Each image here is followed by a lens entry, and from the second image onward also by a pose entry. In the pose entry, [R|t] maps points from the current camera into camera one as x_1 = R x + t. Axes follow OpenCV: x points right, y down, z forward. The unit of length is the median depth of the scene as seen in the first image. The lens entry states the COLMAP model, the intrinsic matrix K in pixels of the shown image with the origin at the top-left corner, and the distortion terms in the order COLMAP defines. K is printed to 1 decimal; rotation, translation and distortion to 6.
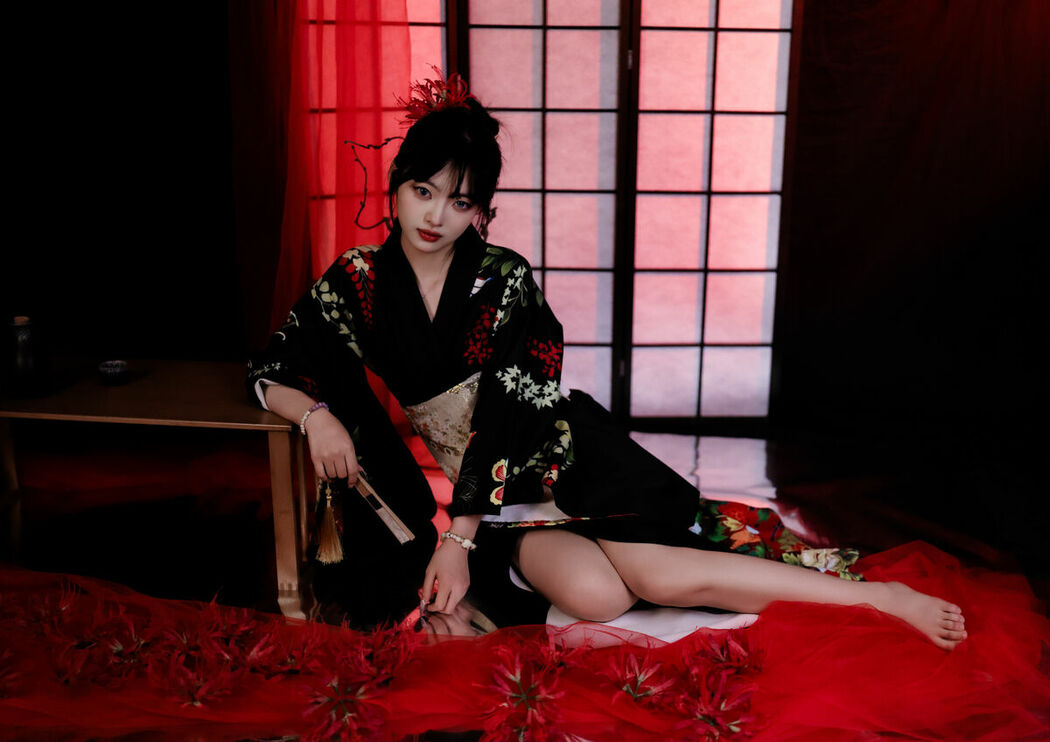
lens RADIAL K [[1106.6, 0, 590.3], [0, 1106.6, 360.3], [0, 0, 1]] dist [-0.035635, 0.000000]
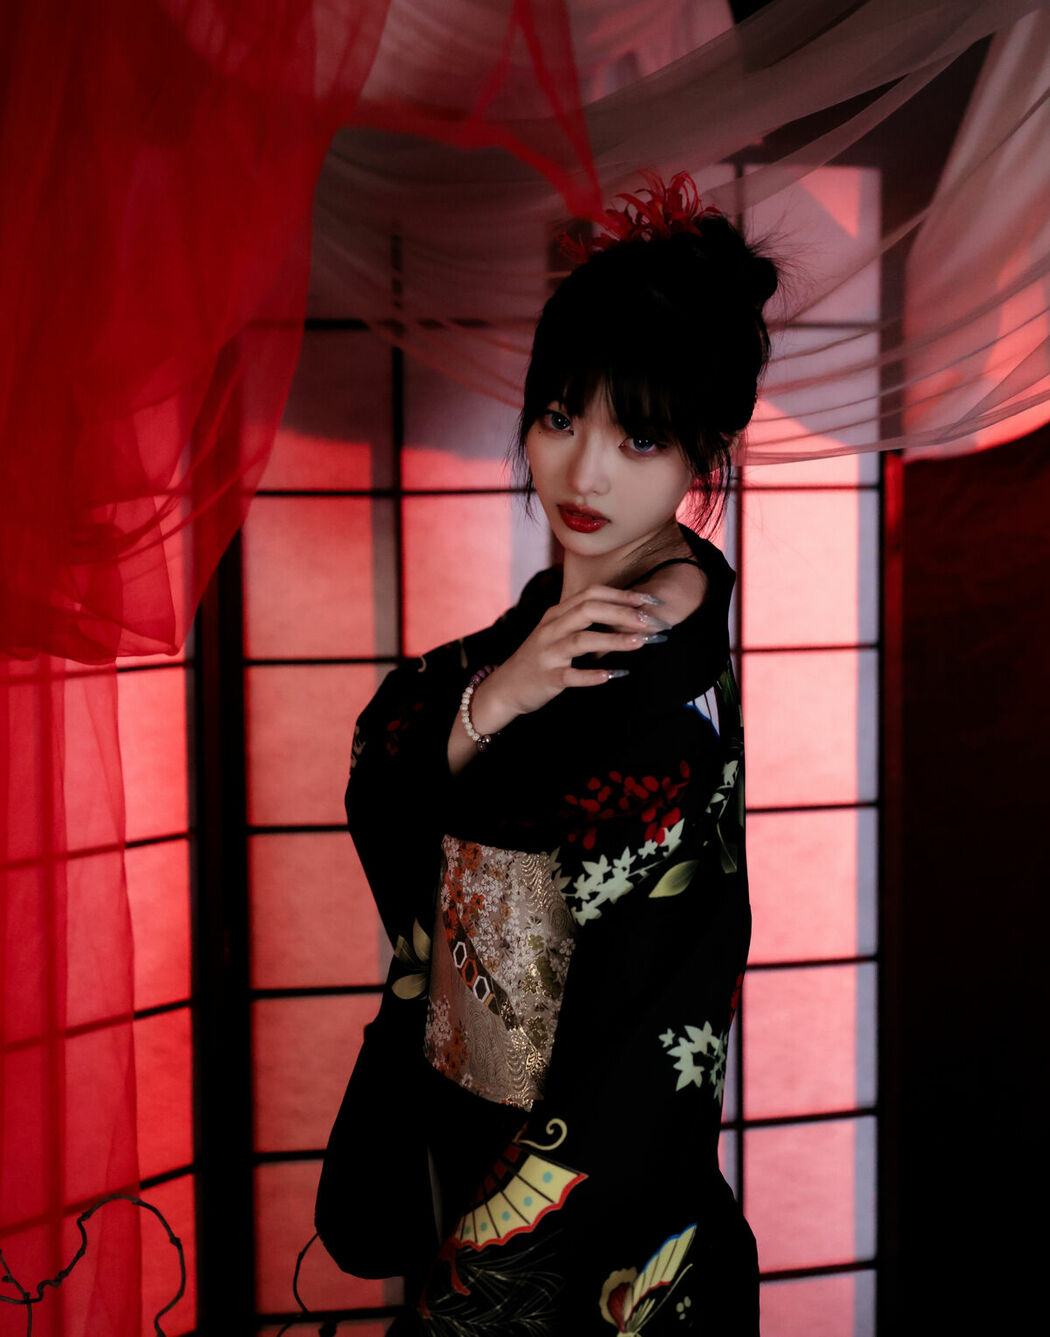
lens RADIAL K [[1463.8, 0, 537.7], [0, 1463.8, 649.7], [0, 0, 1]] dist [0.031424, 0.000000]
pose [[0.990227, -0.034362, 0.135165, -0.065742], [0.062698, 0.975396, -0.211357, -0.227160], [-0.124577, 0.217766, 0.968018, 0.323969]]
